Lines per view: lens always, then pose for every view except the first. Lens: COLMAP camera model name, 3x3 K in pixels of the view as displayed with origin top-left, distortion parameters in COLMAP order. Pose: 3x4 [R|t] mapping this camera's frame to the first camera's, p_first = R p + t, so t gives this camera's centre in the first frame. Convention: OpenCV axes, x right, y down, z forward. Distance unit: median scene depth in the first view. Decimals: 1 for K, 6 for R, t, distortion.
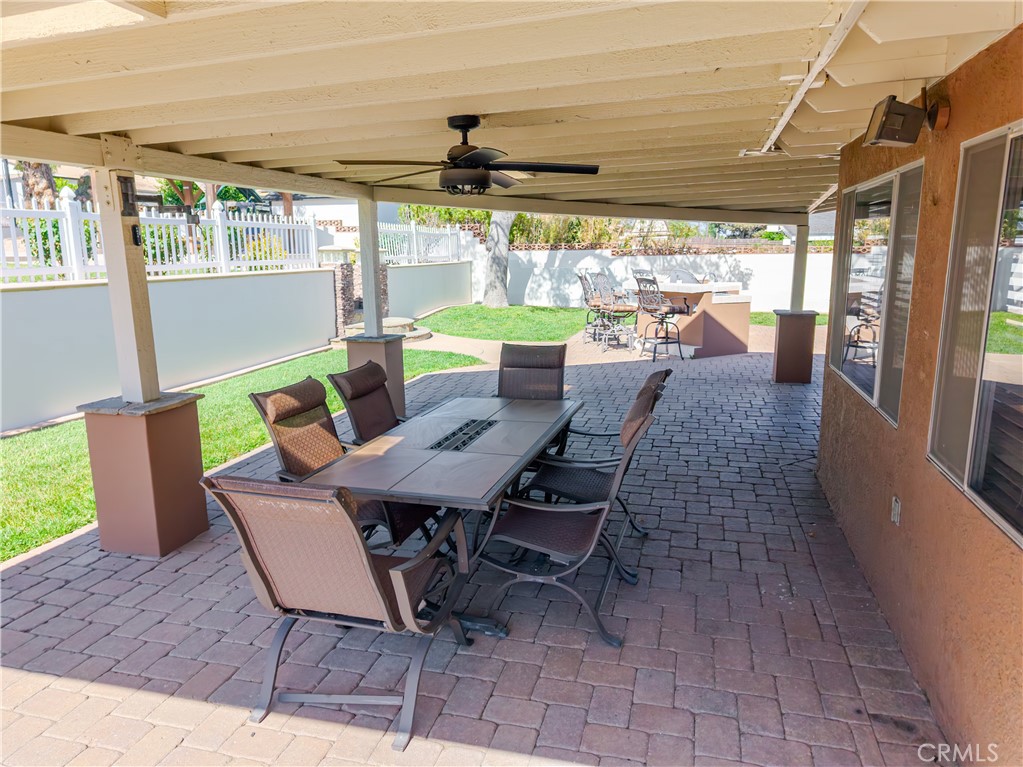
lens RADIAL K [[688.2, 0, 506.8], [0, 688.2, 384.4], [0, 0, 1]] dist [0.036460, -0.034676]
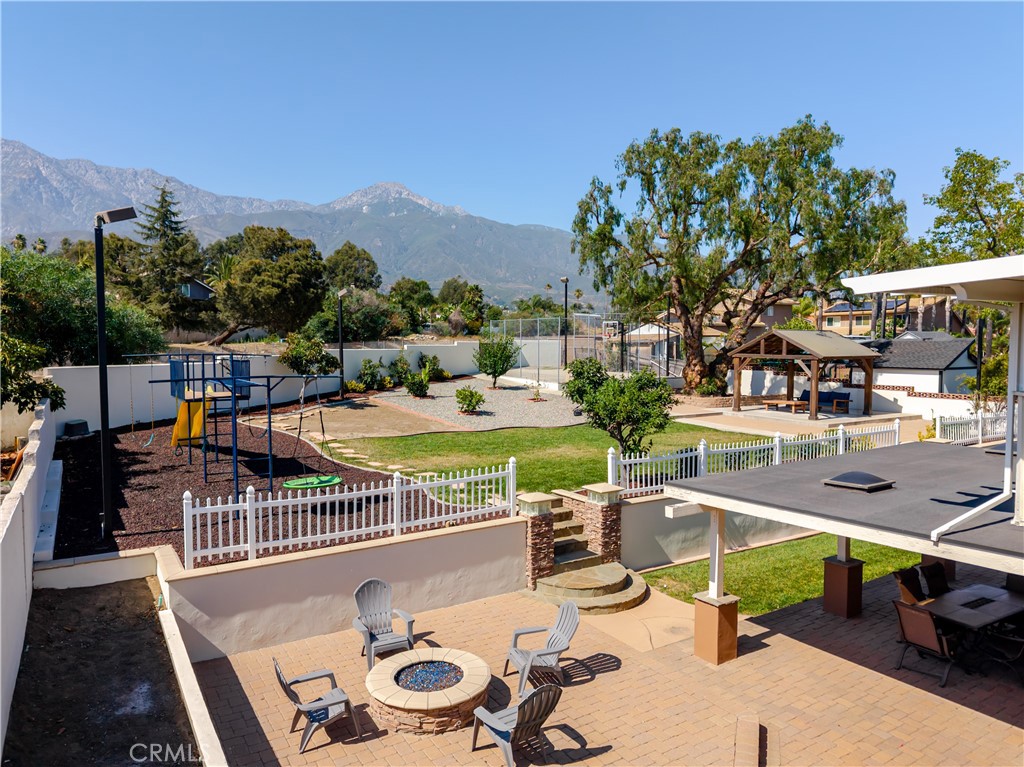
lens RADIAL K [[688.9, 0, 506.2], [0, 688.9, 387.3], [0, 0, 1]] dist [0.036460, -0.034676]
pose [[0.734725, 0.044573, -0.676899, 0.398012], [-0.127824, 0.989061, -0.073616, -0.333520], [0.666213, 0.140611, 0.732386, -2.383568]]
